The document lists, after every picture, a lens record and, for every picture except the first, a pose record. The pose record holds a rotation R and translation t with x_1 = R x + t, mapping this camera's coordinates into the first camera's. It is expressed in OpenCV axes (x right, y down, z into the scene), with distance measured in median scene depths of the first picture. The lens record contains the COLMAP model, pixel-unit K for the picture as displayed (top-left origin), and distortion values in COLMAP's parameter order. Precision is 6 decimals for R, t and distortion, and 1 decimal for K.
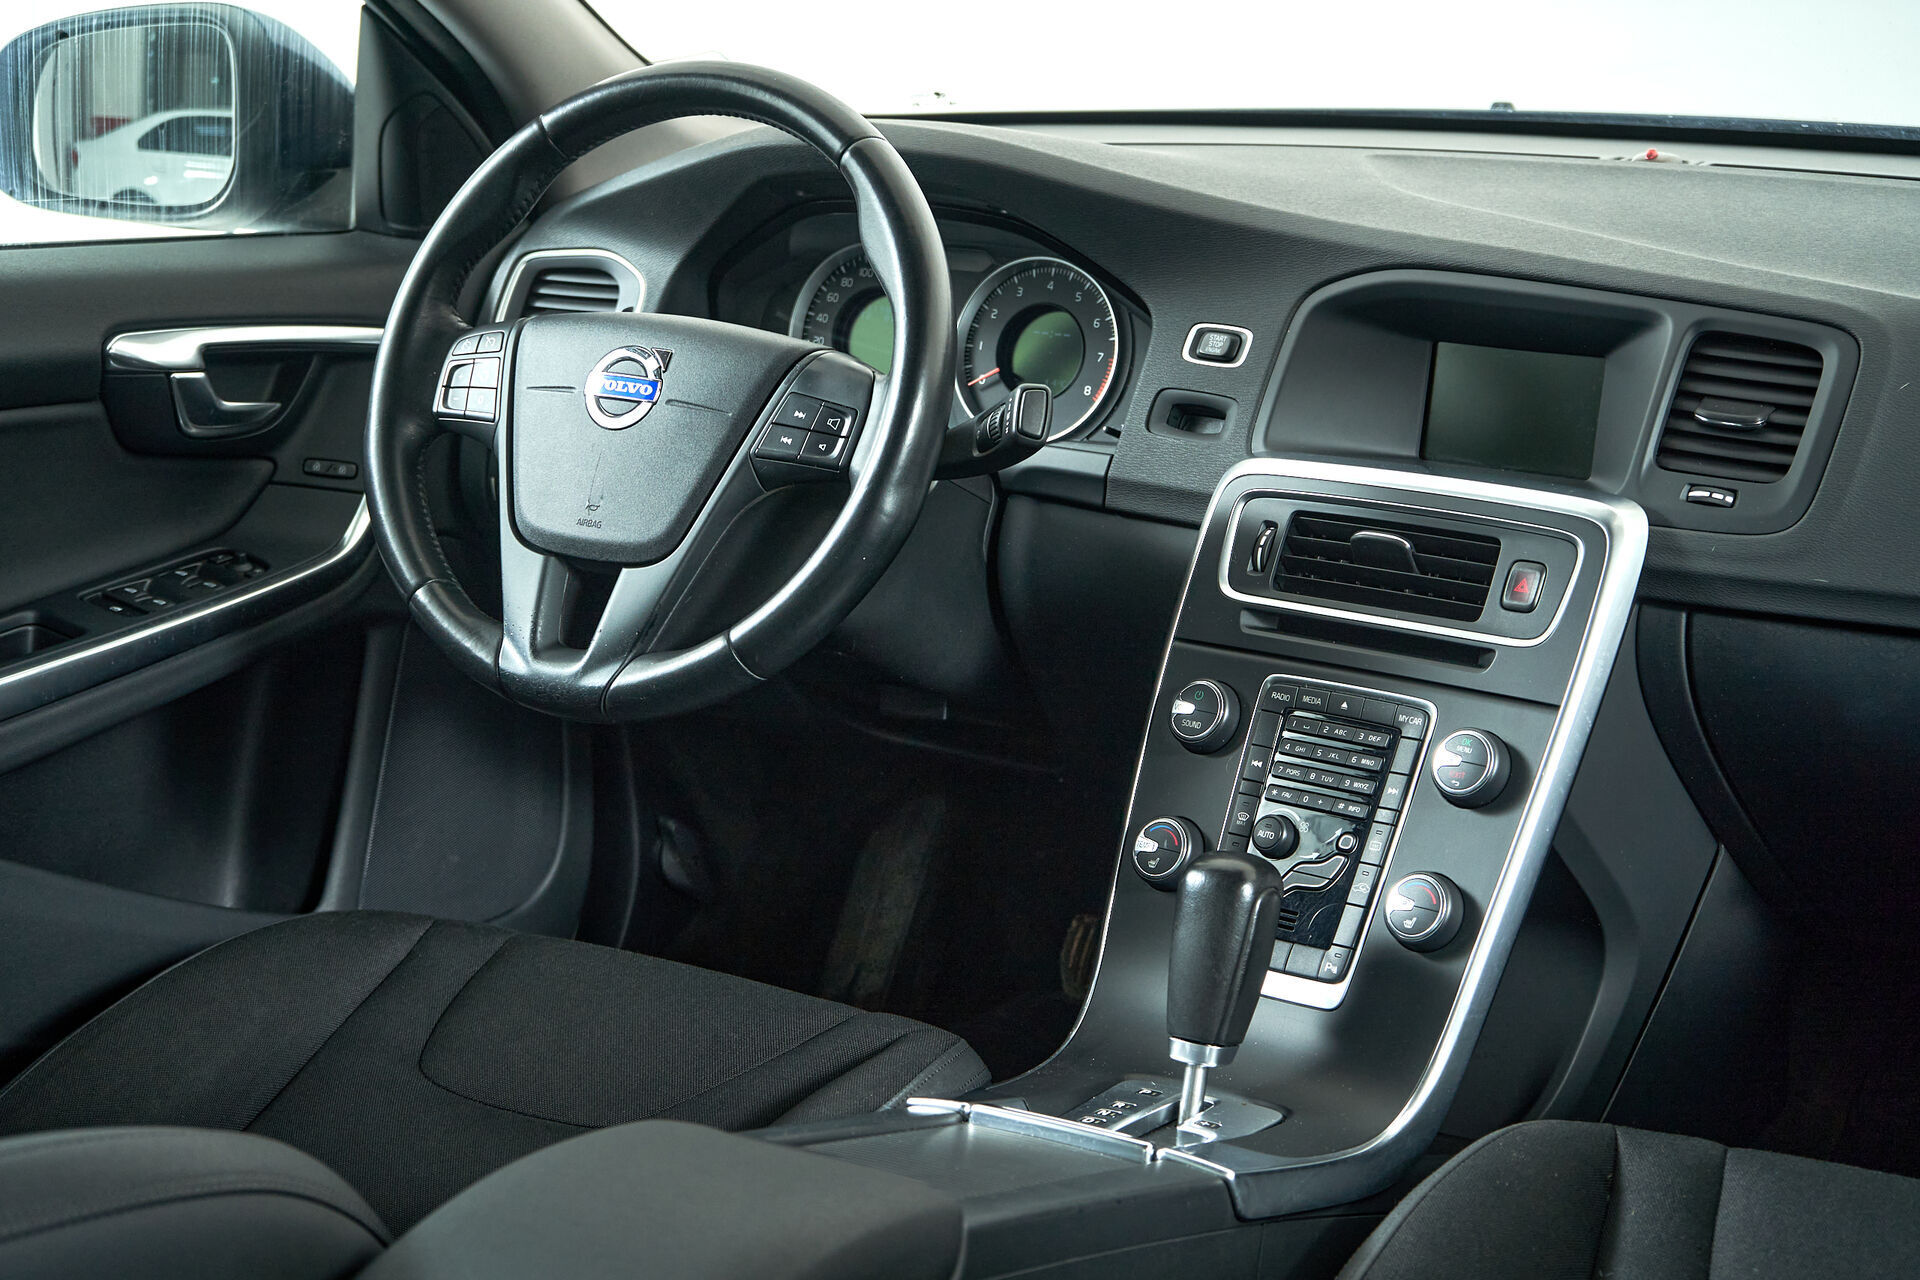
lens RADIAL K [[3142.6, 0, 998.1], [0, 3142.6, 642.1], [0, 0, 1]] dist [0.013370, 0.051247]
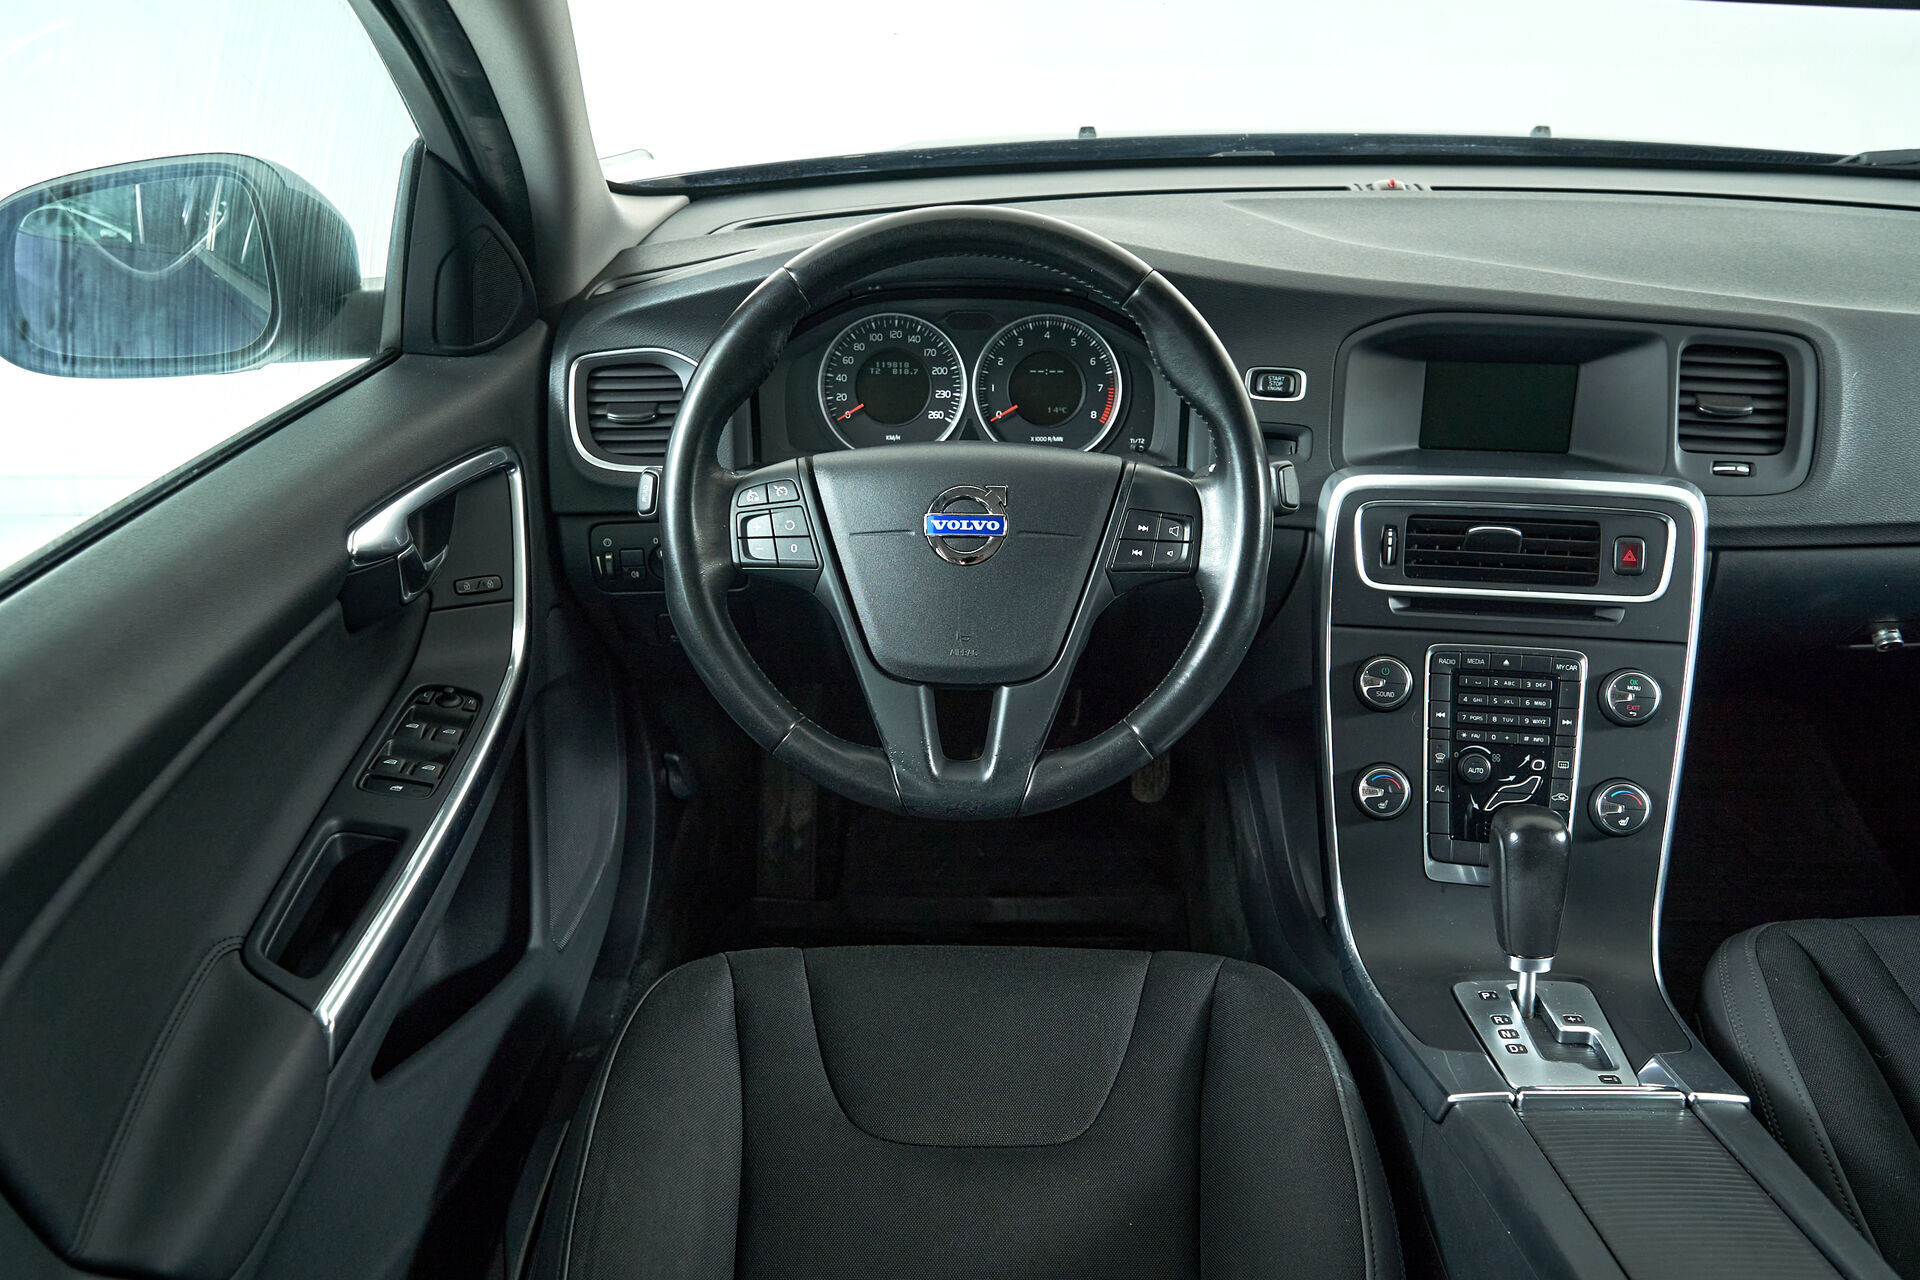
lens RADIAL K [[1542.0, 0, 960.0], [0, 1542.0, 640.0], [0, 0, 1]] dist [0.005615, -0.003196]
pose [[0.866443, -0.229326, 0.443494, -0.369954], [0.131578, 0.961752, 0.240251, -0.172489], [-0.481627, -0.149809, 0.863477, 0.527151]]
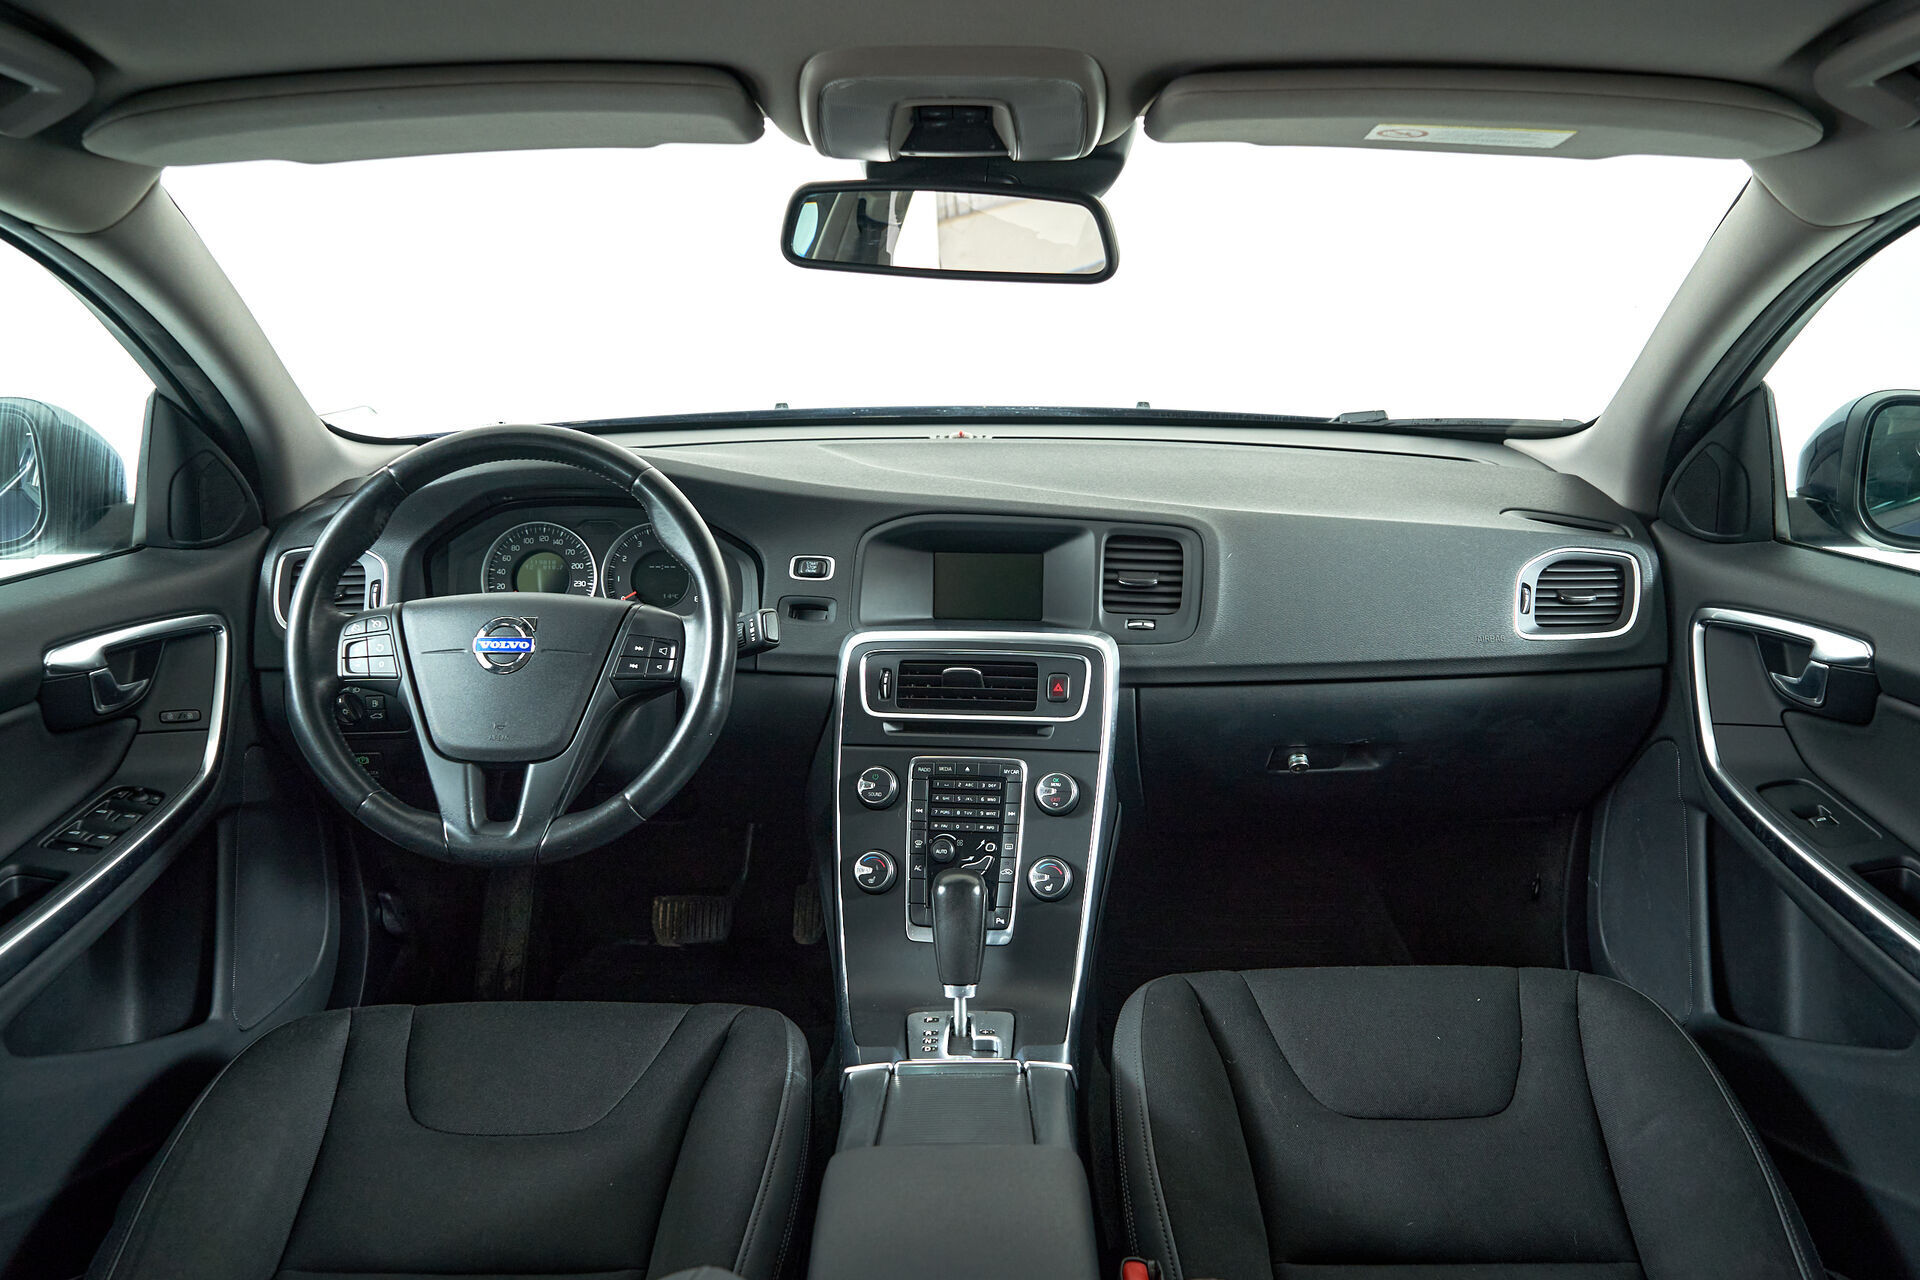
lens RADIAL K [[1542.0, 0, 960.0], [0, 1542.0, 640.0], [0, 0, 1]] dist [0.005615, -0.003196]
pose [[0.859066, -0.139452, 0.492502, -0.295975], [0.134858, 0.989841, 0.045043, -0.087298], [-0.493780, 0.027723, 0.869145, 0.246390]]
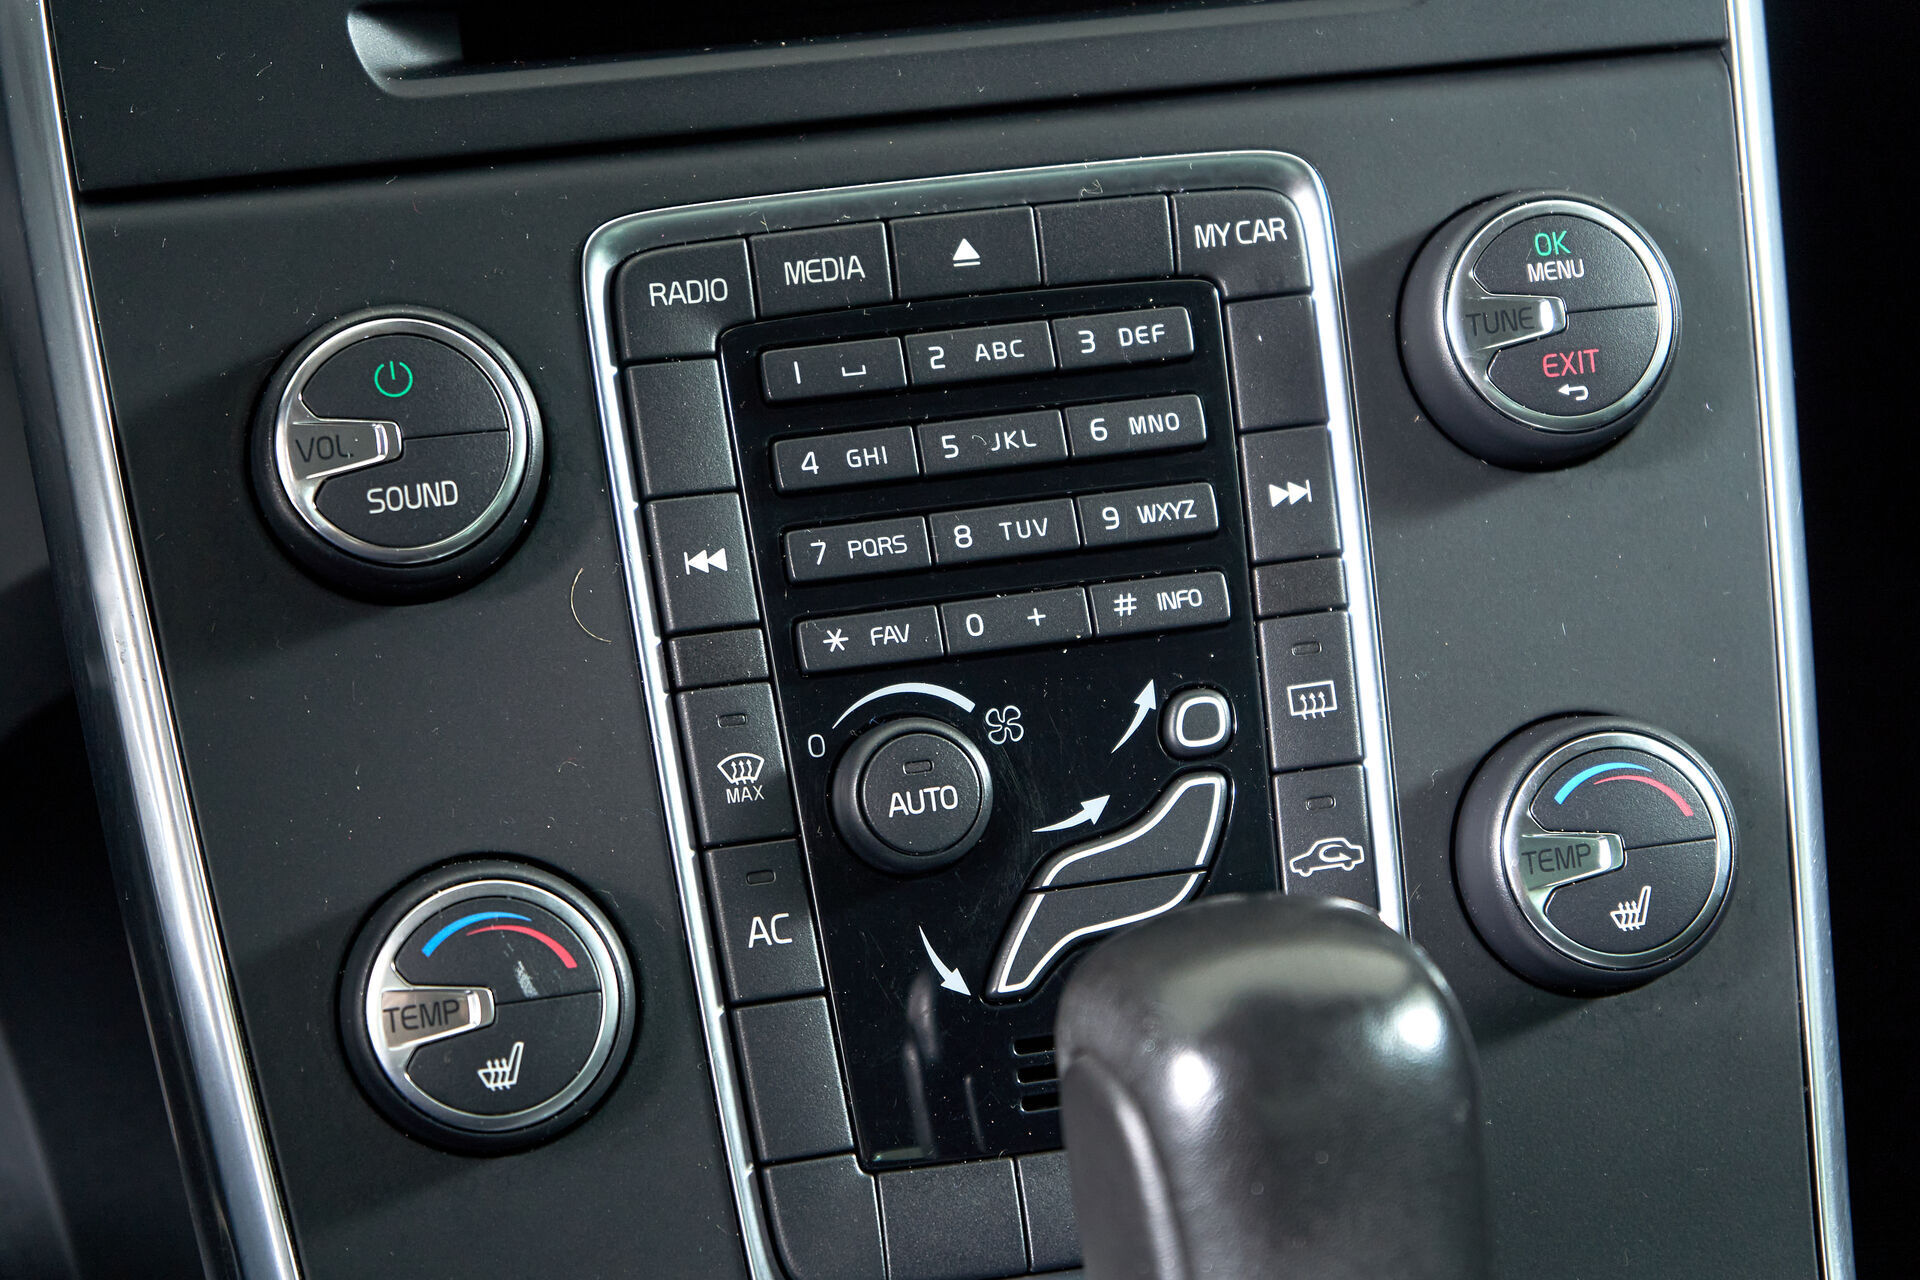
lens RADIAL K [[3902.8, 0, 960.0], [0, 3902.8, 640.0], [0, 0, 1]] dist [0.079493, 0.166068]
pose [[0.599624, -0.331733, 0.728289, -0.142100], [0.208568, 0.943369, 0.257980, -0.034283], [-0.772626, -0.002793, 0.634856, 0.760962]]
